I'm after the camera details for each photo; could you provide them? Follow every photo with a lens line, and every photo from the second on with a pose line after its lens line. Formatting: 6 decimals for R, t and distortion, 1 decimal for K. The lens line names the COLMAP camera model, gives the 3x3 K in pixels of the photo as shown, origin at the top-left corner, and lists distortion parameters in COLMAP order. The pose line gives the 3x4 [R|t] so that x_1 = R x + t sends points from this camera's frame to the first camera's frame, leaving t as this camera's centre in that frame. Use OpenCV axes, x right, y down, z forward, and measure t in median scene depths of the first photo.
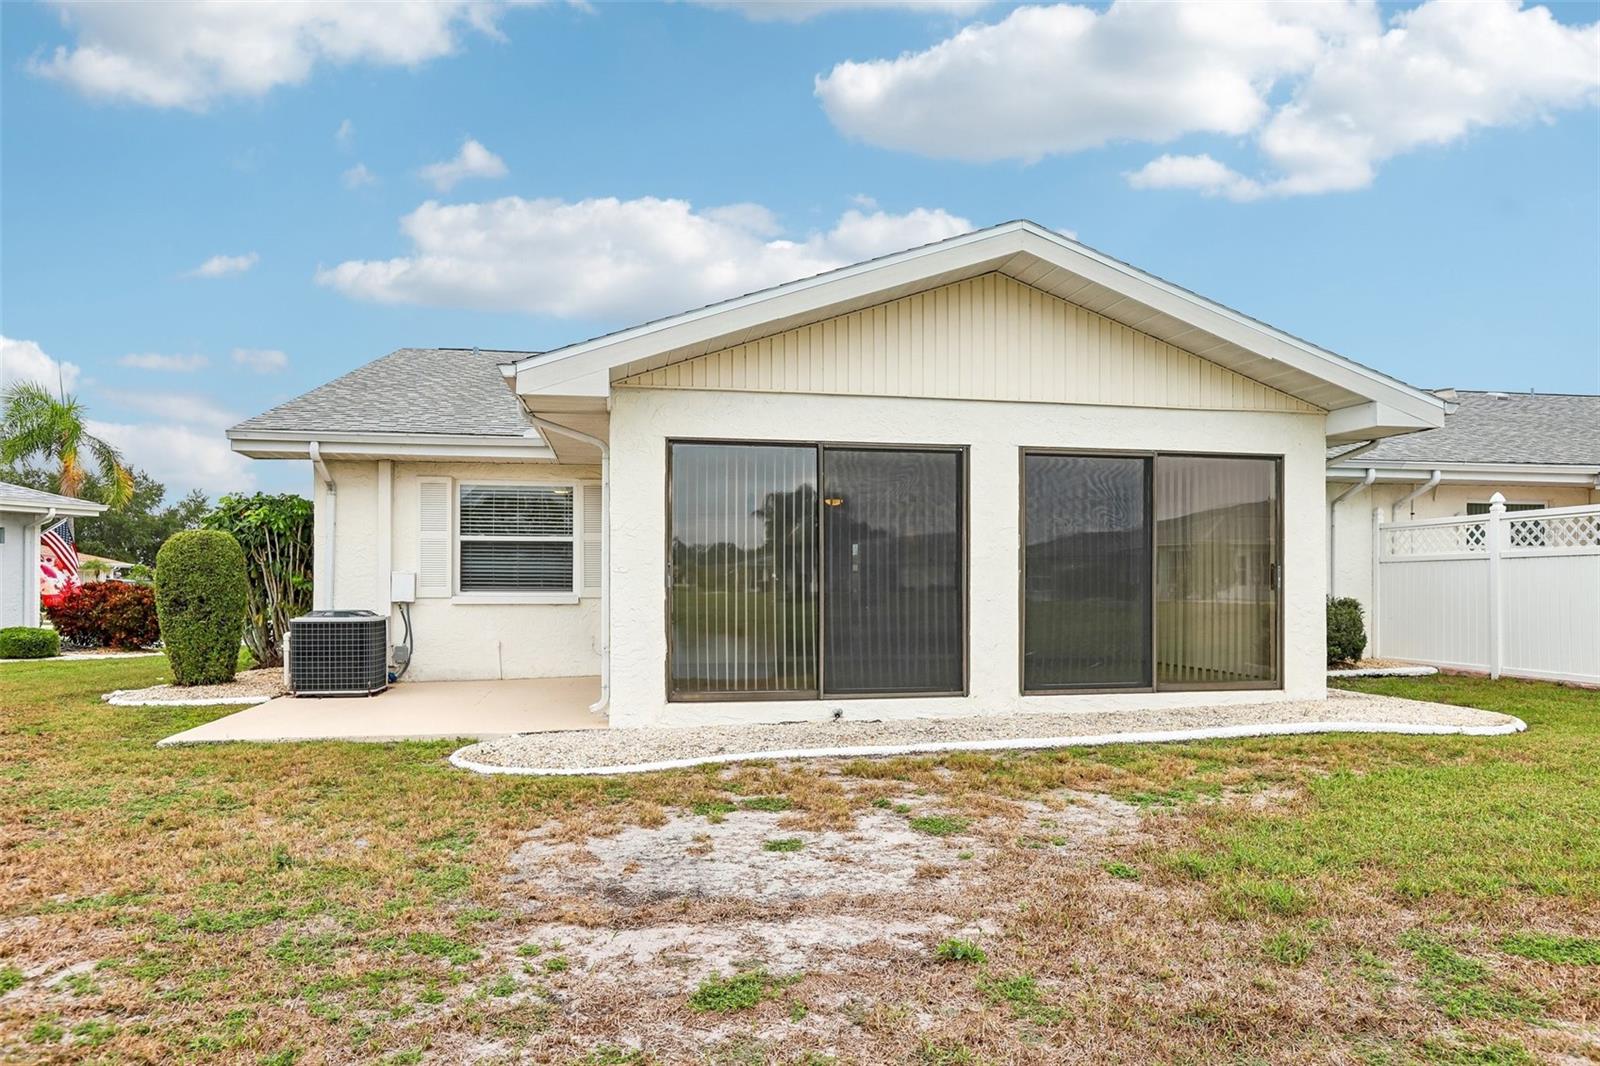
lens RADIAL K [[1088.6, 0, 801.2], [0, 1088.6, 546.4], [0, 0, 1]] dist [-0.049570, -0.001075]
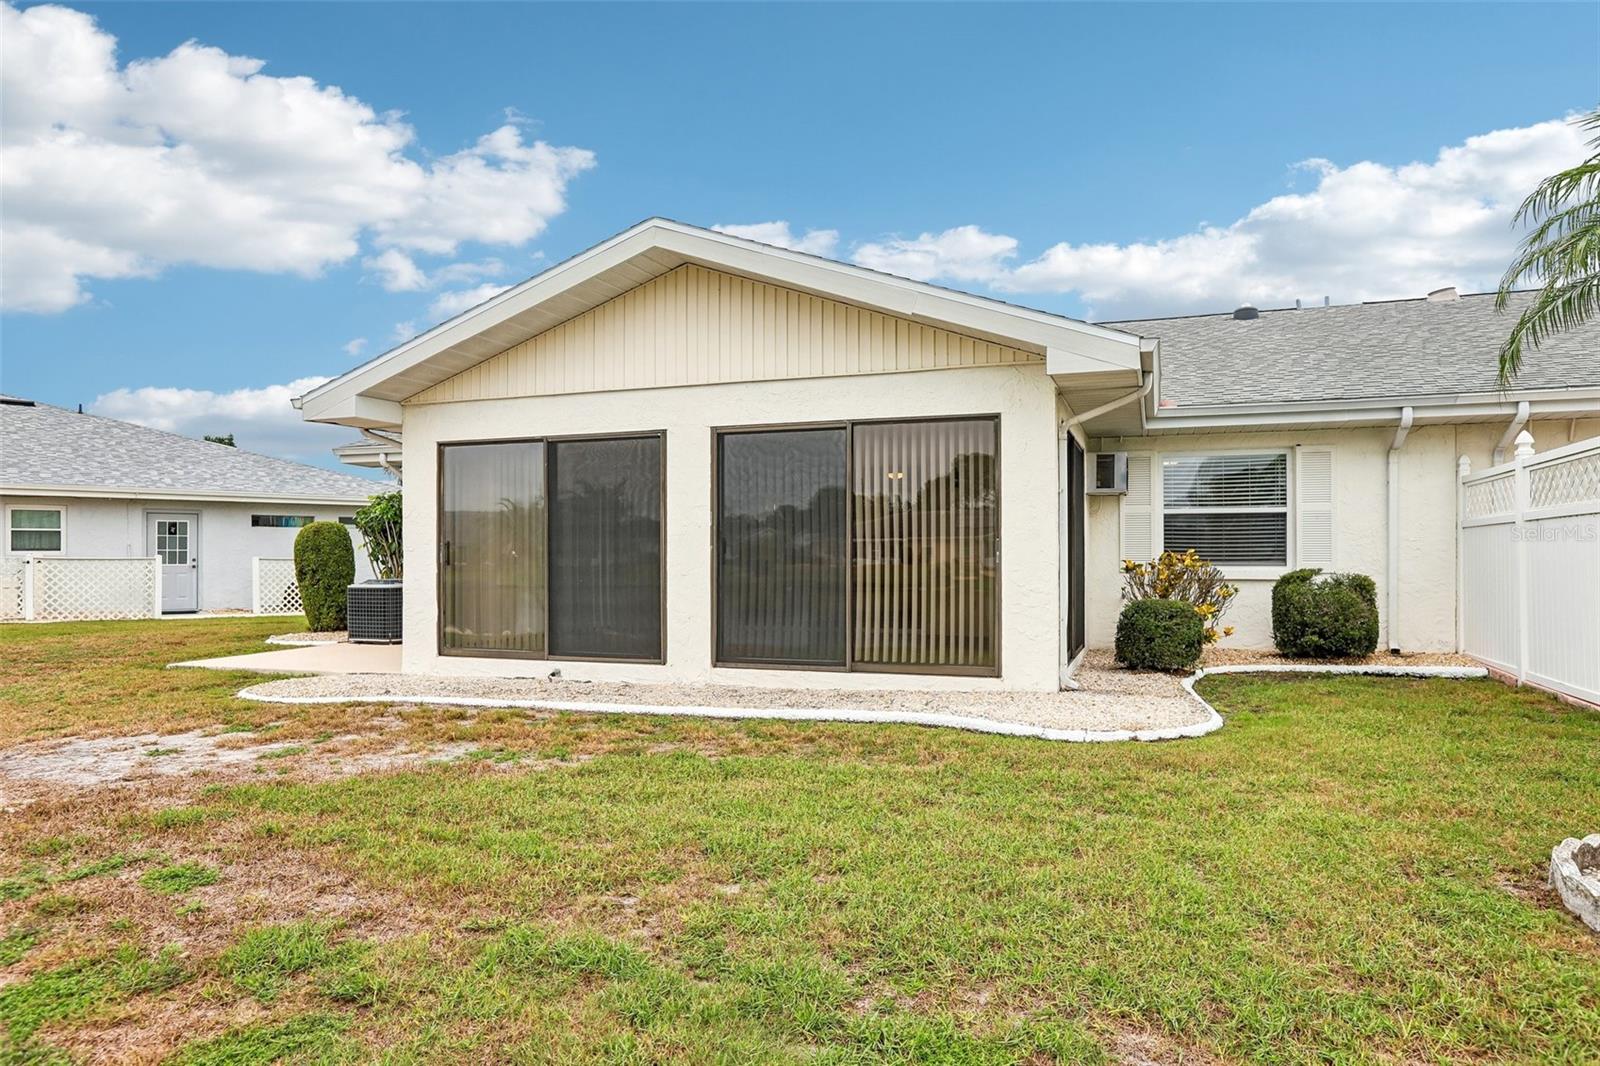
lens RADIAL K [[1088.6, 0, 802.5], [0, 1088.6, 527.4], [0, 0, 1]] dist [-0.049570, -0.001075]
pose [[0.844567, -0.016997, -0.535180, 0.837933], [0.023059, 0.999723, 0.004640, 0.000852], [0.534953, -0.016259, 0.844725, 0.167509]]
